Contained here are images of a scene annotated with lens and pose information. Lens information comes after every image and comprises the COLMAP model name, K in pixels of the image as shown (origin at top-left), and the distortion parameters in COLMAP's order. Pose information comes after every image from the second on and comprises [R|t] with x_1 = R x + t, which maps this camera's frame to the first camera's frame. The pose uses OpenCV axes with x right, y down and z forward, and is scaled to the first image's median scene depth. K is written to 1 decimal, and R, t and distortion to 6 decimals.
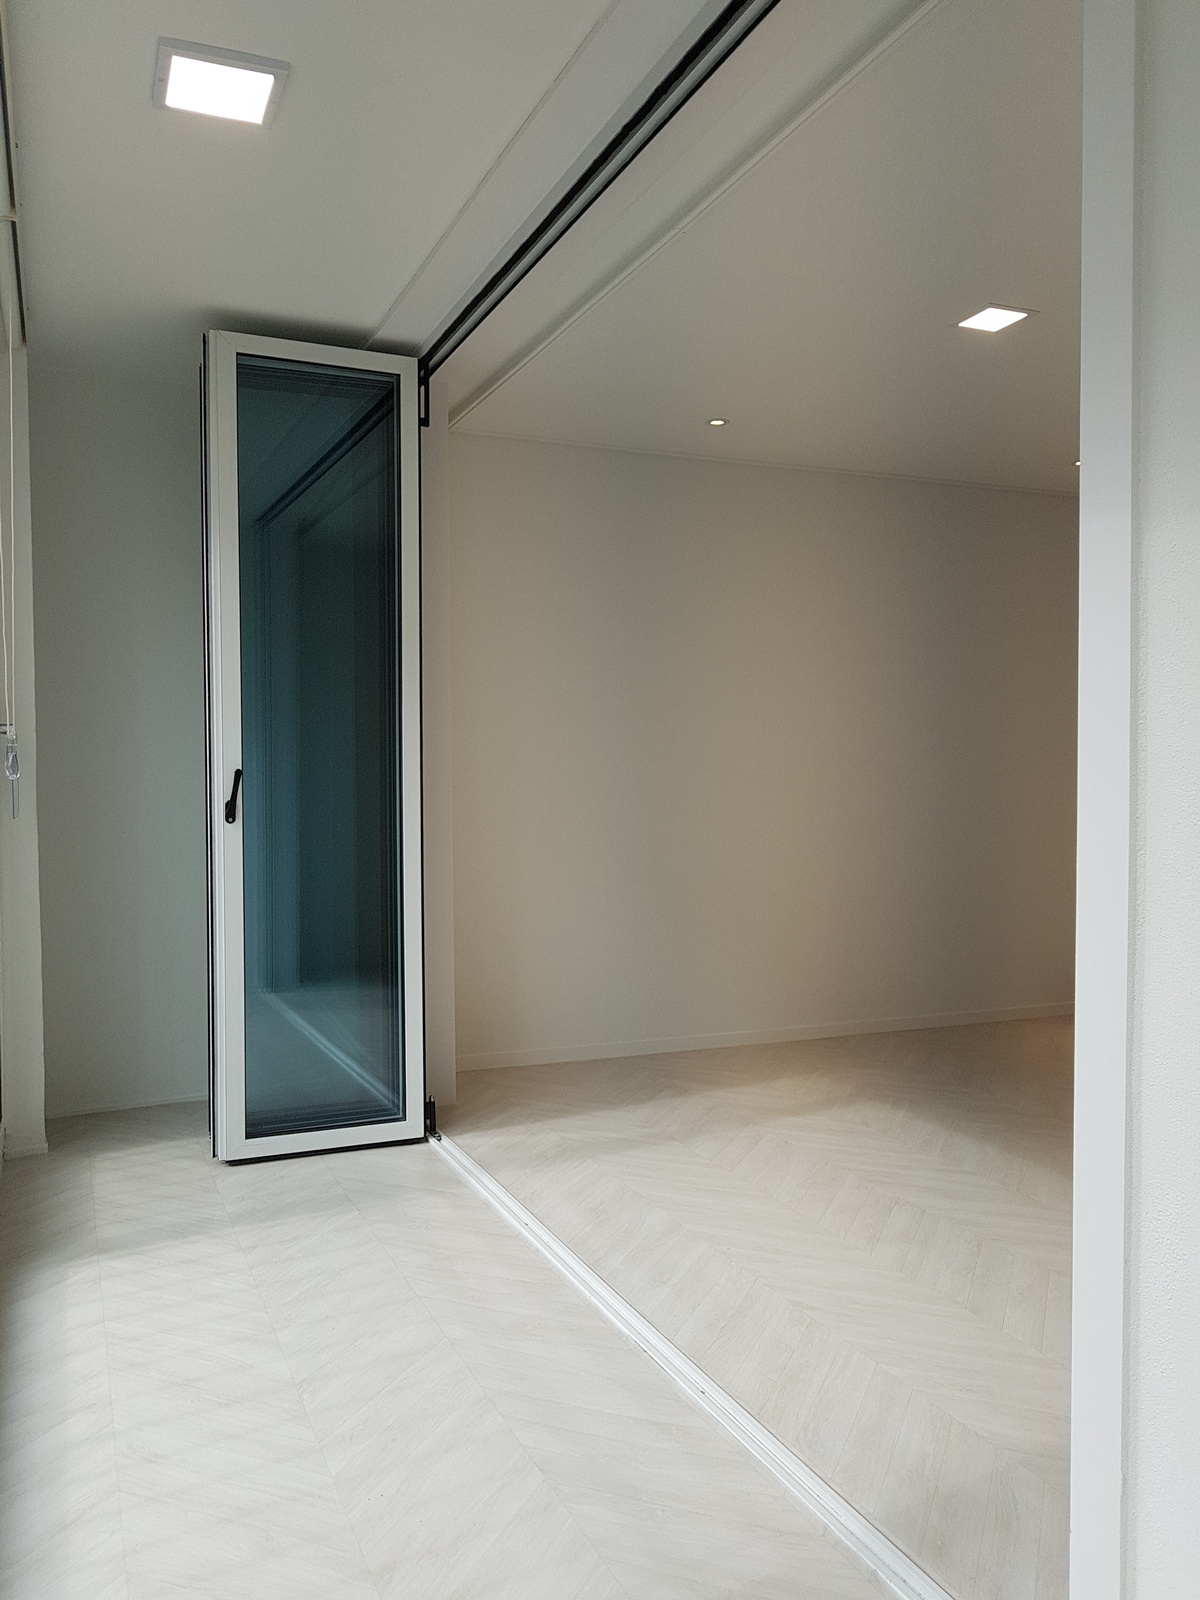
lens RADIAL K [[1250.1, 0, 600.0], [0, 1250.1, 800.0], [0, 0, 1]] dist [0.001765, -0.004157]
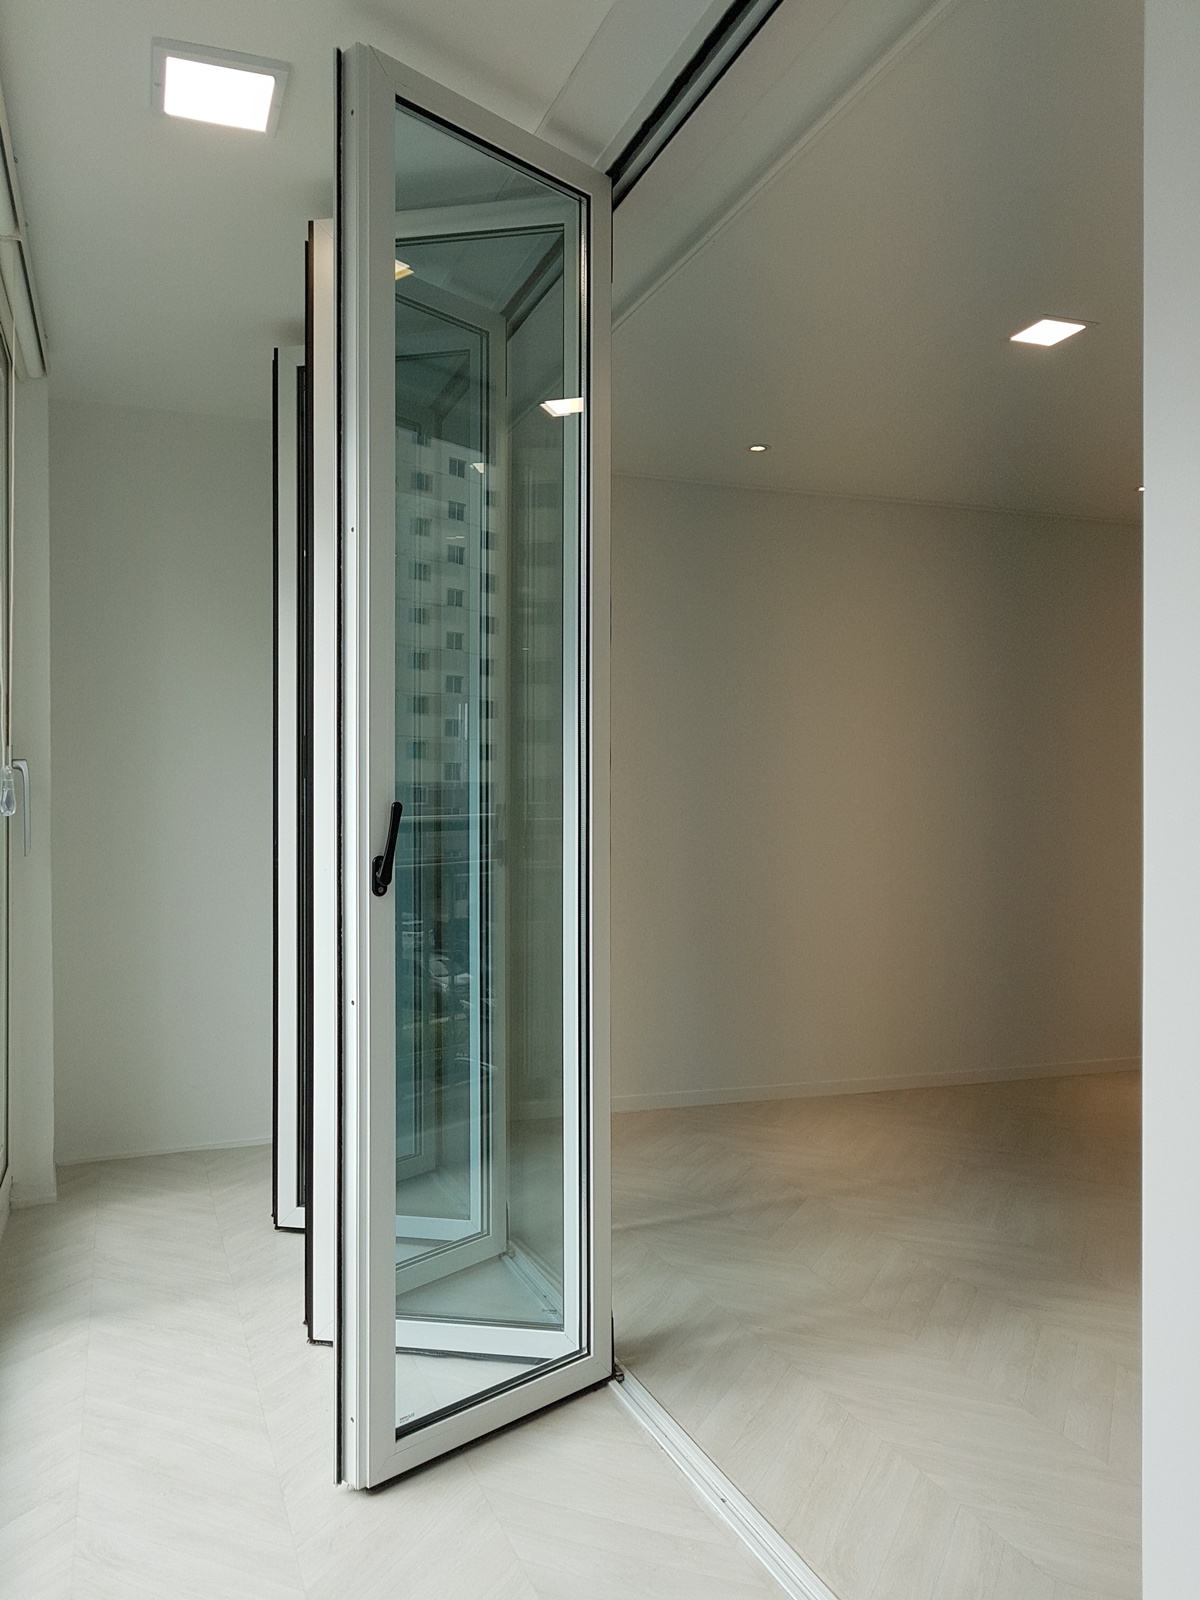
lens RADIAL K [[1248.7, 0, 588.0], [0, 1248.7, 799.8], [0, 0, 1]] dist [-0.000715, -0.000223]
pose [[0.998559, 0.004359, -0.053488, 0.024435], [-0.006022, 0.999502, -0.030972, -0.001652], [0.053327, 0.031249, 0.998088, 0.065255]]
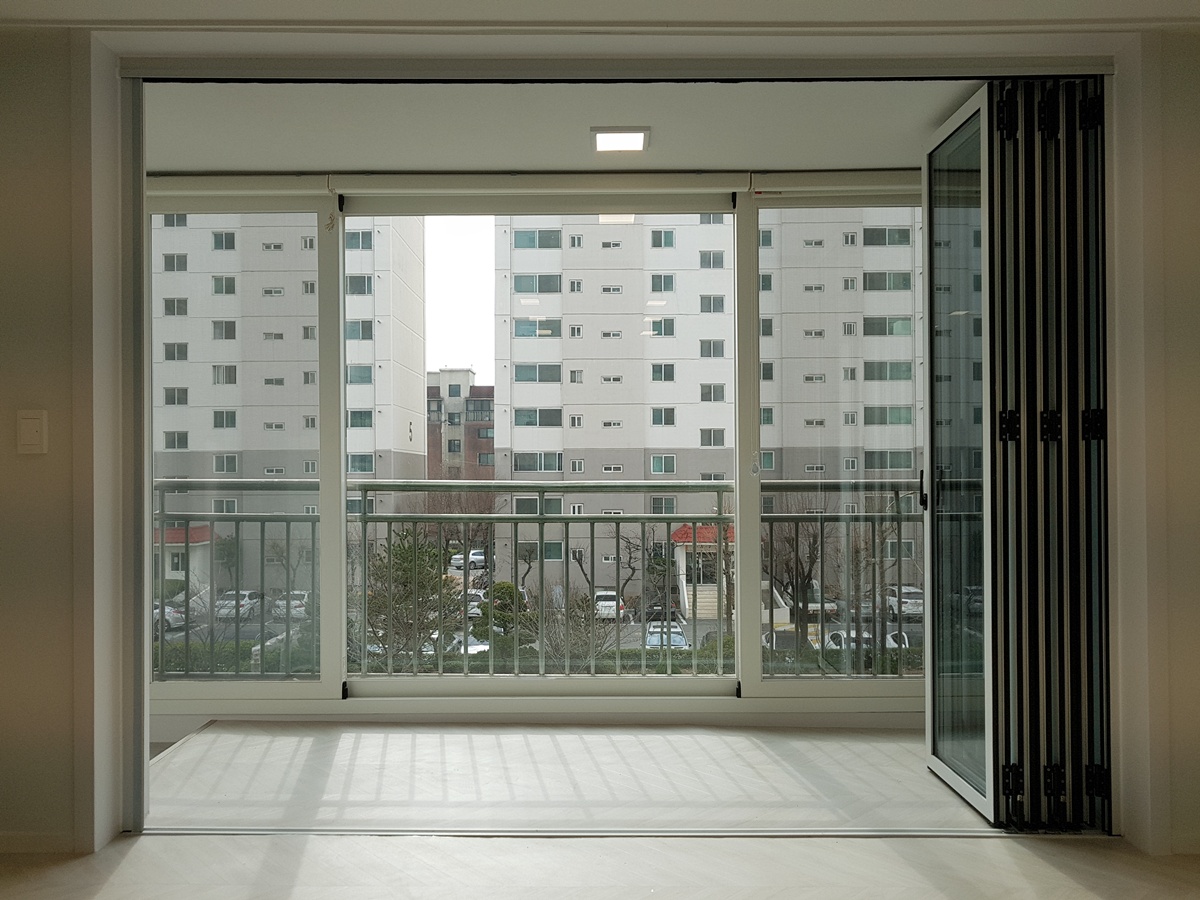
lens RADIAL K [[925.1, 0, 597.5], [0, 925.1, 466.7], [0, 0, 1]] dist [0.004402, -0.000831]
pose [[-0.401999, 0.000144, -0.915640, 0.948875], [-0.013129, 0.999896, 0.005921, -0.044684], [0.915546, 0.014402, -0.401955, 1.335247]]
